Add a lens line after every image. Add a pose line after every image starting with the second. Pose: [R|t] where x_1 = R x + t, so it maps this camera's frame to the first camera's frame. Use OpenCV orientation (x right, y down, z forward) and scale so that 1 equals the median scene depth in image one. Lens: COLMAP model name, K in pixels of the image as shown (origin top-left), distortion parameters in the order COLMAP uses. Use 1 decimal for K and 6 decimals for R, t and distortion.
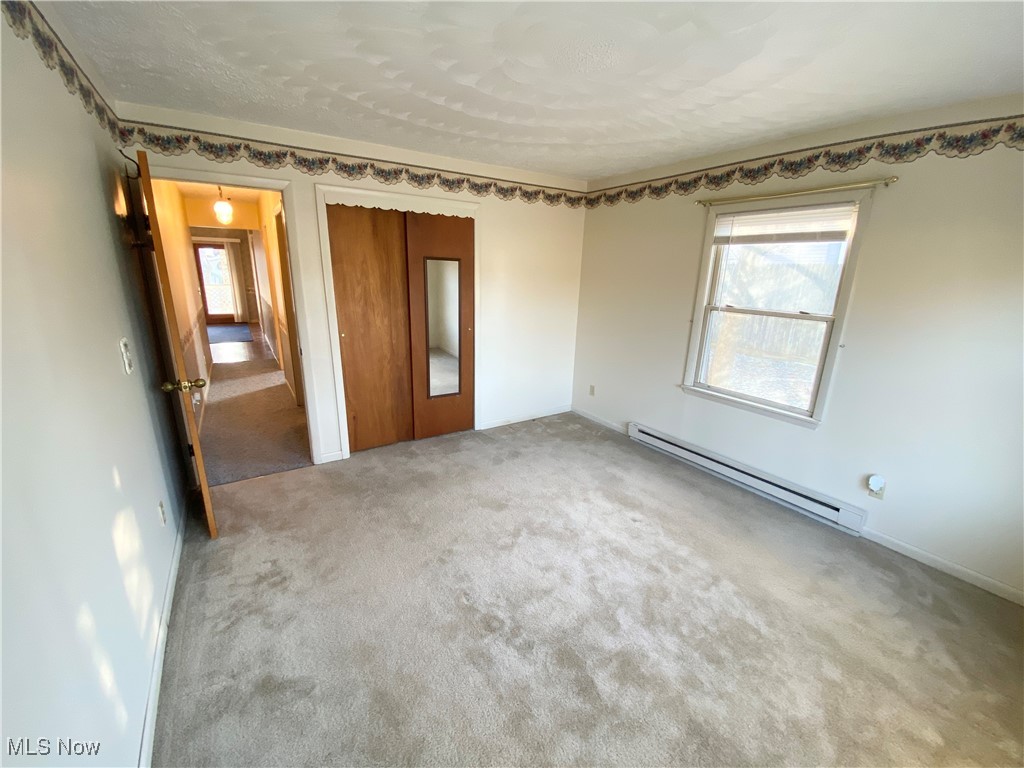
lens RADIAL K [[415.5, 0, 509.0], [0, 415.5, 383.6], [0, 0, 1]] dist [0.000855, -0.011561]
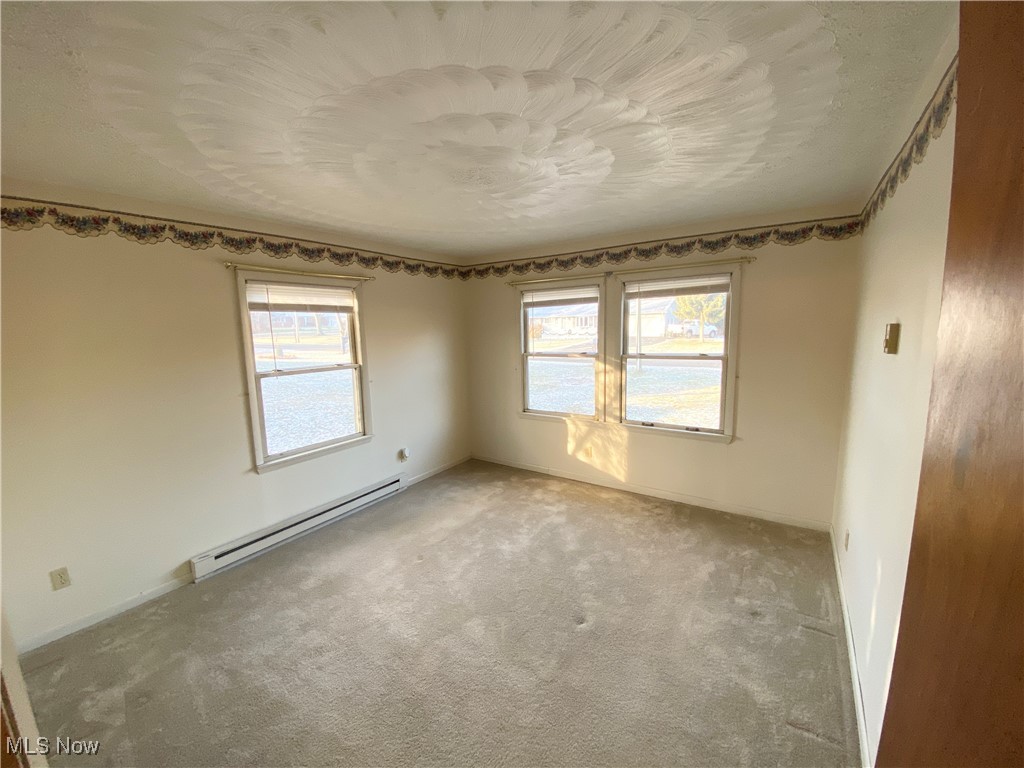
lens RADIAL K [[415.5, 0, 509.0], [0, 415.5, 383.6], [0, 0, 1]] dist [0.000855, -0.011561]
pose [[-0.400603, -0.132337, 0.906644, -0.659022], [0.260824, 0.932105, 0.251299, -0.284166], [-0.878344, 0.337146, -0.338888, 0.924663]]
